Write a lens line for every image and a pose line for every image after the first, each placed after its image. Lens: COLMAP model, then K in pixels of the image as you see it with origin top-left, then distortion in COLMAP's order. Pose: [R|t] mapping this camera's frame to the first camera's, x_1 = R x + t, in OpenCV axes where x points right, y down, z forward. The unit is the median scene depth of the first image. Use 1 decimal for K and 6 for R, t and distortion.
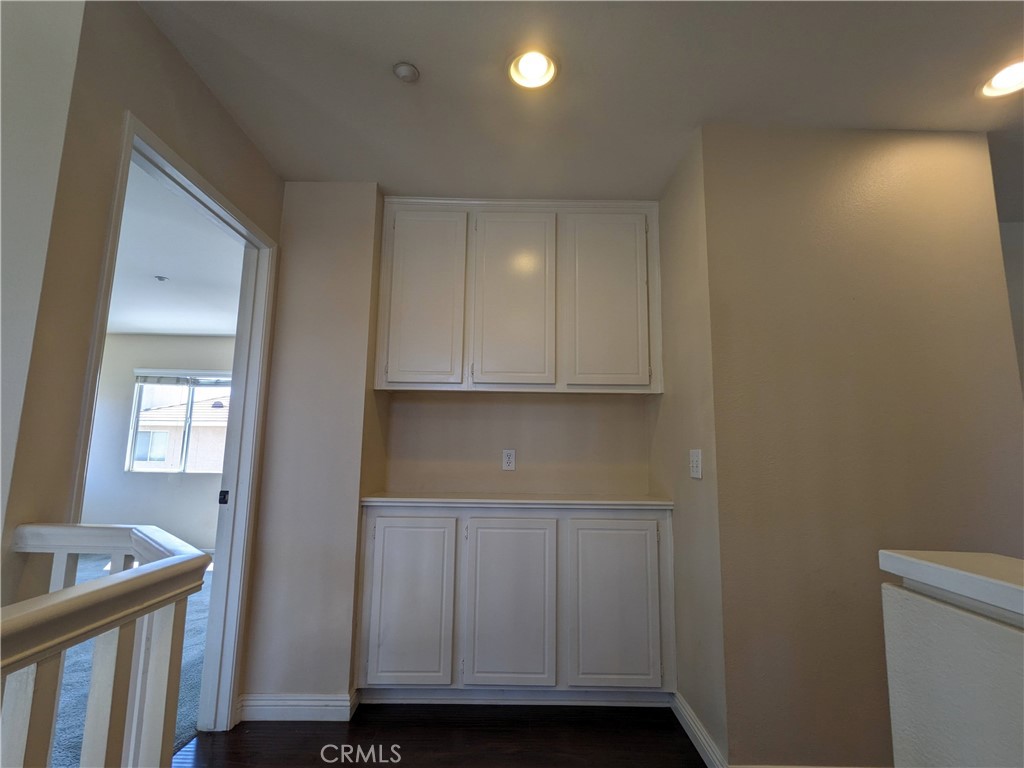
lens RADIAL K [[489.7, 0, 521.9], [0, 489.7, 381.0], [0, 0, 1]] dist [-0.003201, 0.003085]
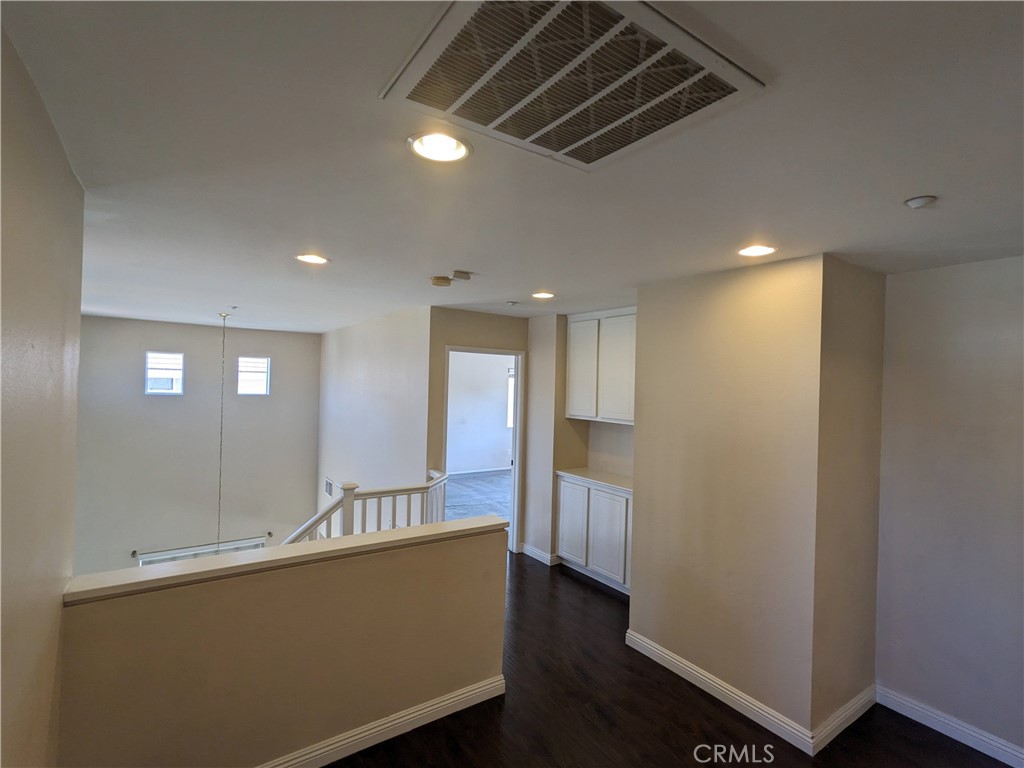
lens RADIAL K [[489.7, 0, 512.4], [0, 489.7, 383.8], [0, 0, 1]] dist [-0.003201, 0.003085]
pose [[0.571690, -0.000165, -0.820469, 1.299597], [0.096222, 0.993113, 0.066847, -0.294673], [0.814807, -0.117163, 0.567769, -0.312208]]
